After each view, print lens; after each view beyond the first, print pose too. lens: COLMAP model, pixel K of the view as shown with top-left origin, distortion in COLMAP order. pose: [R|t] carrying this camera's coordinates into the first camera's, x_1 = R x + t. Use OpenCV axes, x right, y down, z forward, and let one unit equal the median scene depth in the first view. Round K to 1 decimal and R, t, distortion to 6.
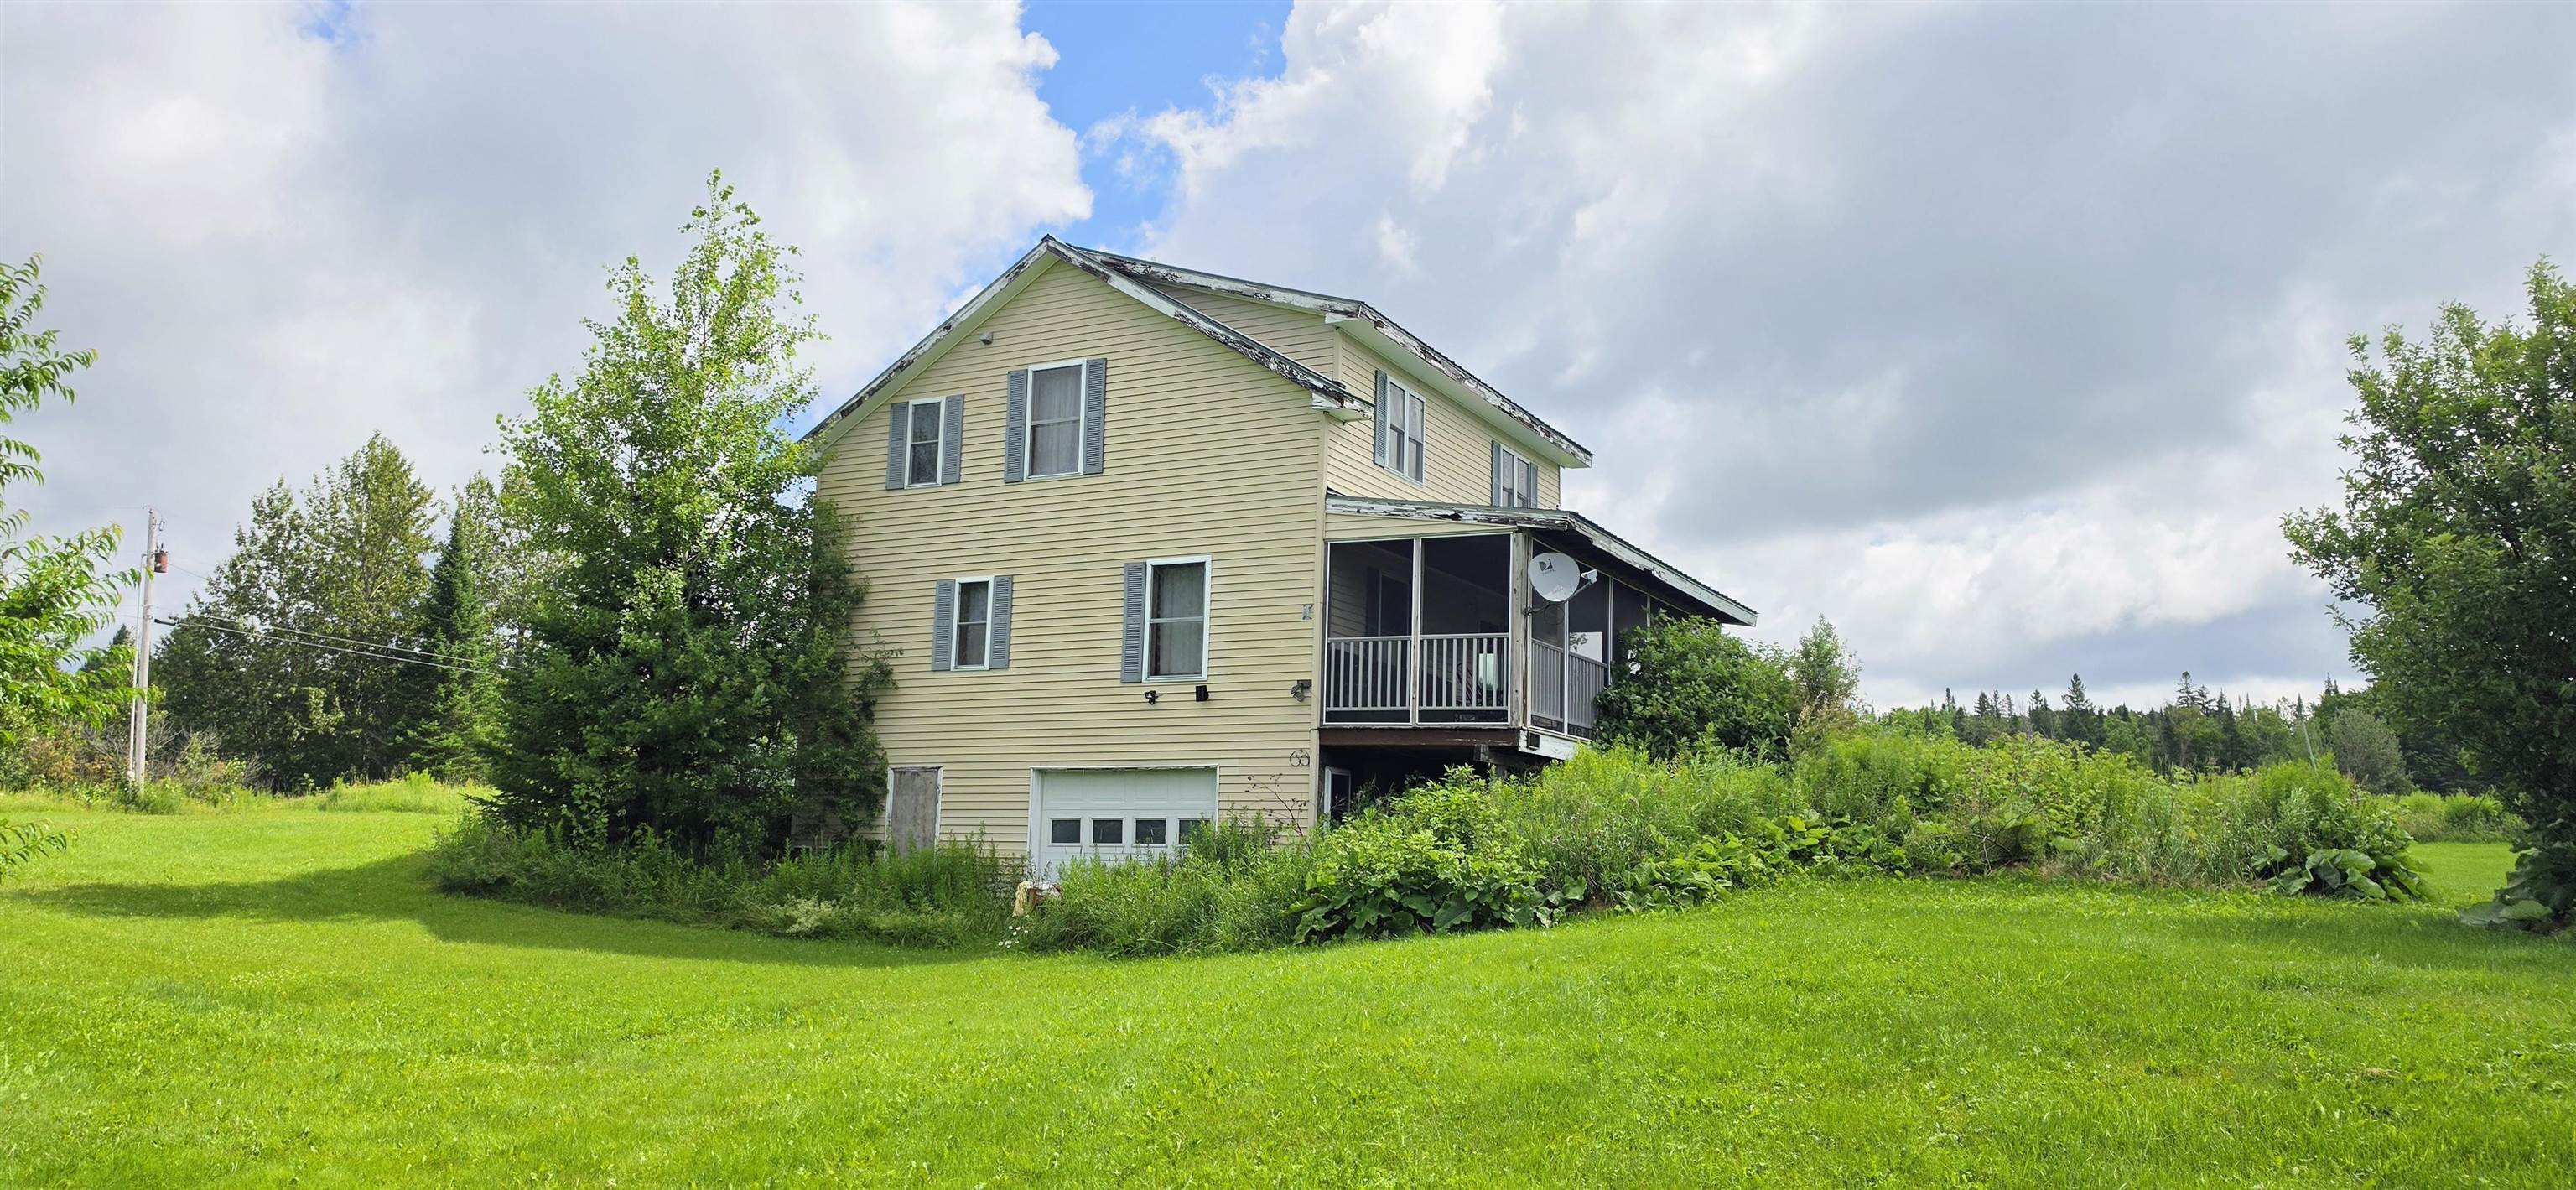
lens RADIAL K [[1767.7, 0, 1279.7], [0, 1767.7, 631.1], [0, 0, 1]] dist [0.068526, -0.105700]
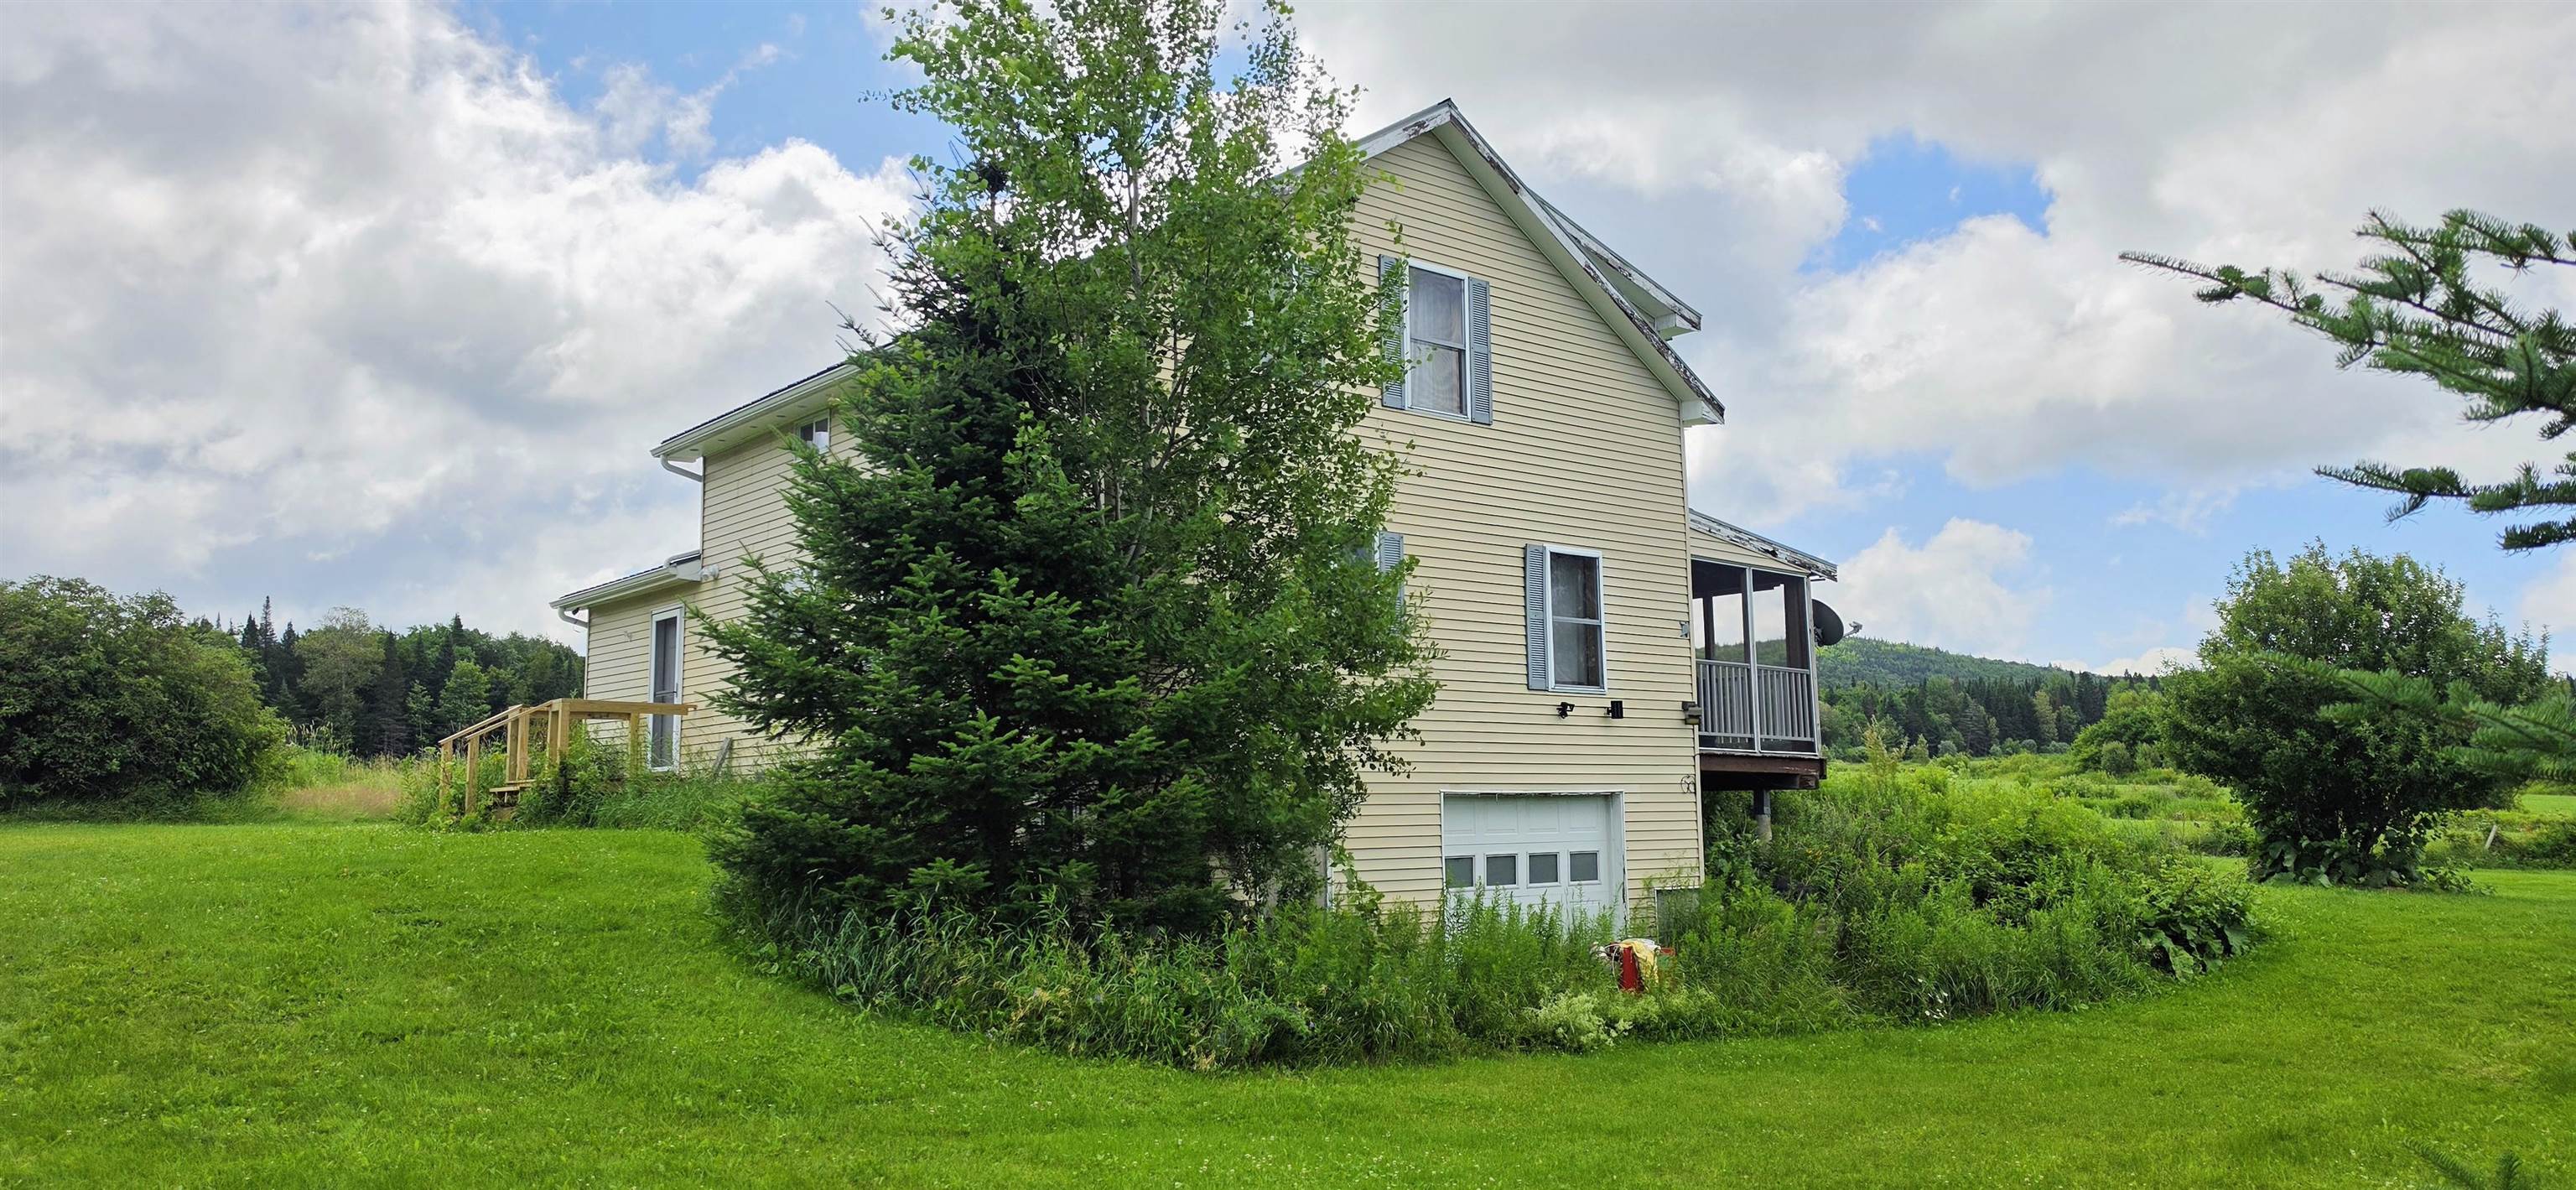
lens RADIAL K [[1783.6, 0, 1288.0], [0, 1783.6, 595.0], [0, 0, 1]] dist [0.001867, -0.107692]
pose [[0.378484, 0.082408, 0.921932, -0.915432], [-0.110836, 0.992897, -0.043250, 0.034578], [-0.918948, -0.085814, 0.384930, 0.800036]]
